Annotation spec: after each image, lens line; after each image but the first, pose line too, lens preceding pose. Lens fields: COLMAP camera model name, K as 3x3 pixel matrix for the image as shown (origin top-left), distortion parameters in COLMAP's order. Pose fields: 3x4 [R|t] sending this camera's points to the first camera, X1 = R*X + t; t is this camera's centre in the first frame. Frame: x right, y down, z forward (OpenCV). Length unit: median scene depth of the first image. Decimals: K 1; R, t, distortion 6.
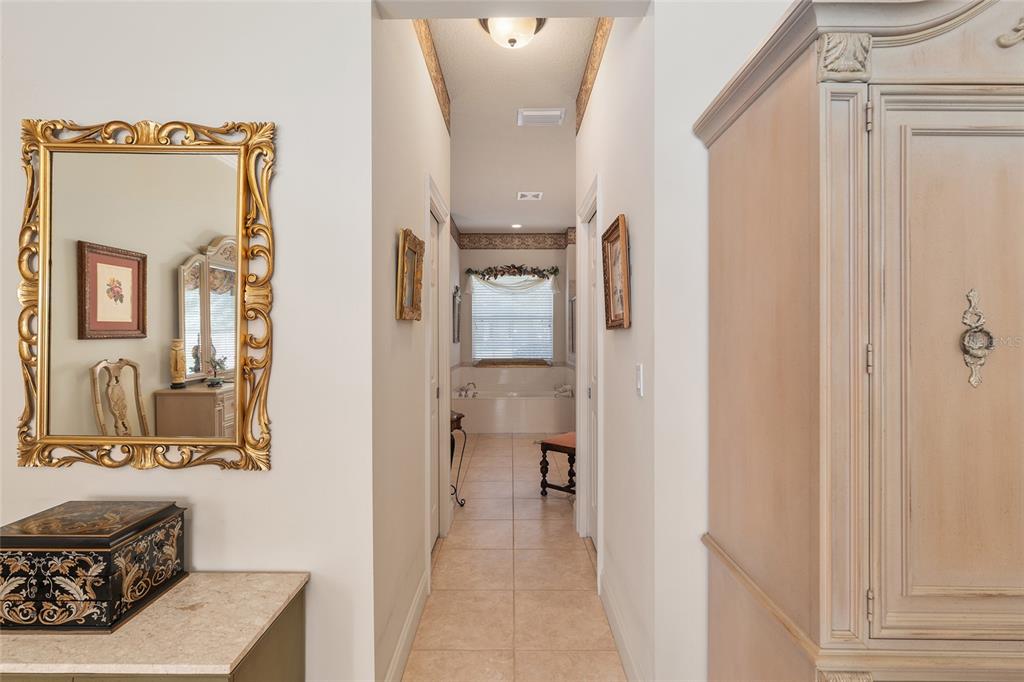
lens RADIAL K [[445.7, 0, 513.3], [0, 445.7, 338.6], [0, 0, 1]] dist [-0.001414, -0.000464]
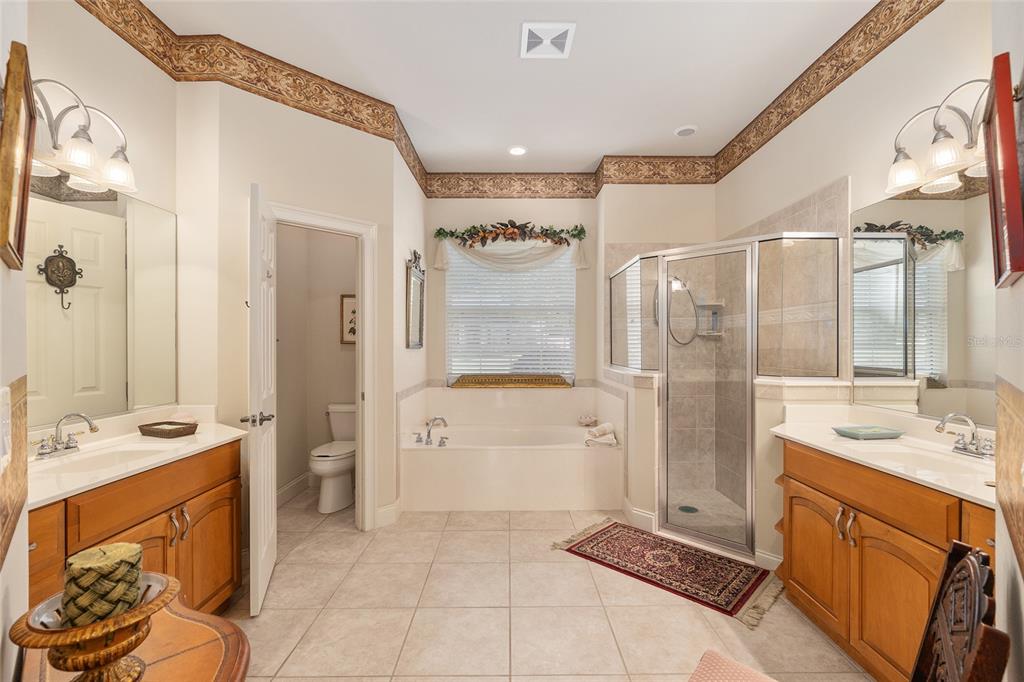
lens RADIAL K [[445.7, 0, 510.9], [0, 445.7, 345.0], [0, 0, 1]] dist [-0.001414, -0.000464]
pose [[0.999998, 0.000911, -0.001639, -0.000375], [-0.000914, 0.999997, -0.002182, 0.005379], [0.001637, 0.002184, 0.999996, 0.381410]]
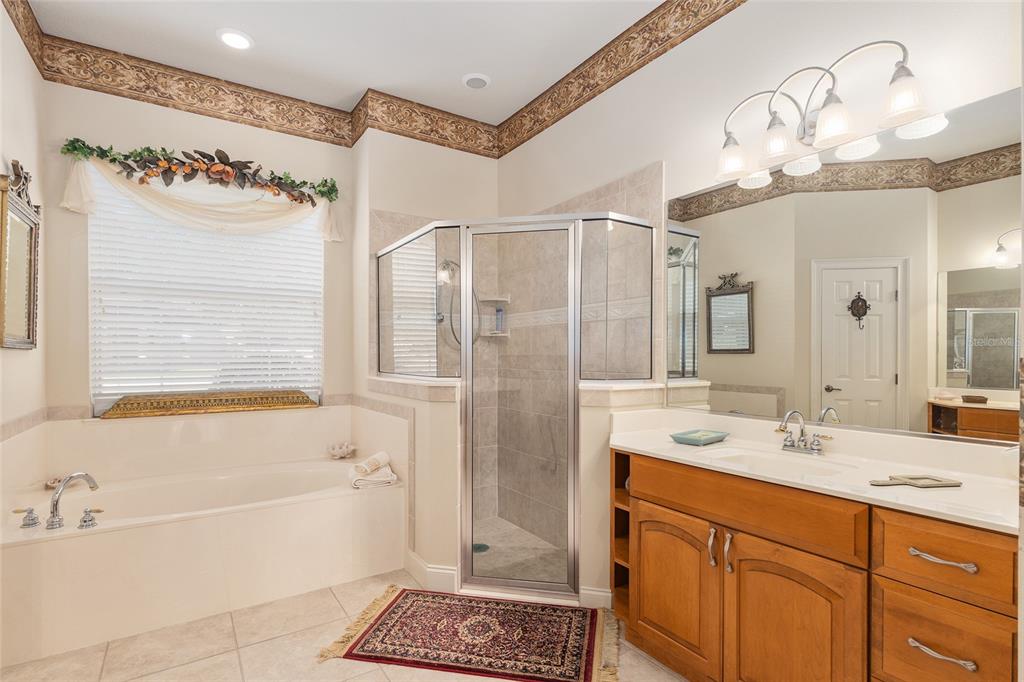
lens RADIAL K [[505.7, 0, 511.6], [0, 505.7, 358.9], [0, 0, 1]] dist [0.002824, -0.000375]
pose [[0.841457, -0.001871, 0.540321, -0.026383], [-0.000631, 0.999990, 0.004445, 0.013391], [-0.540324, -0.004081, 0.841447, 0.477146]]
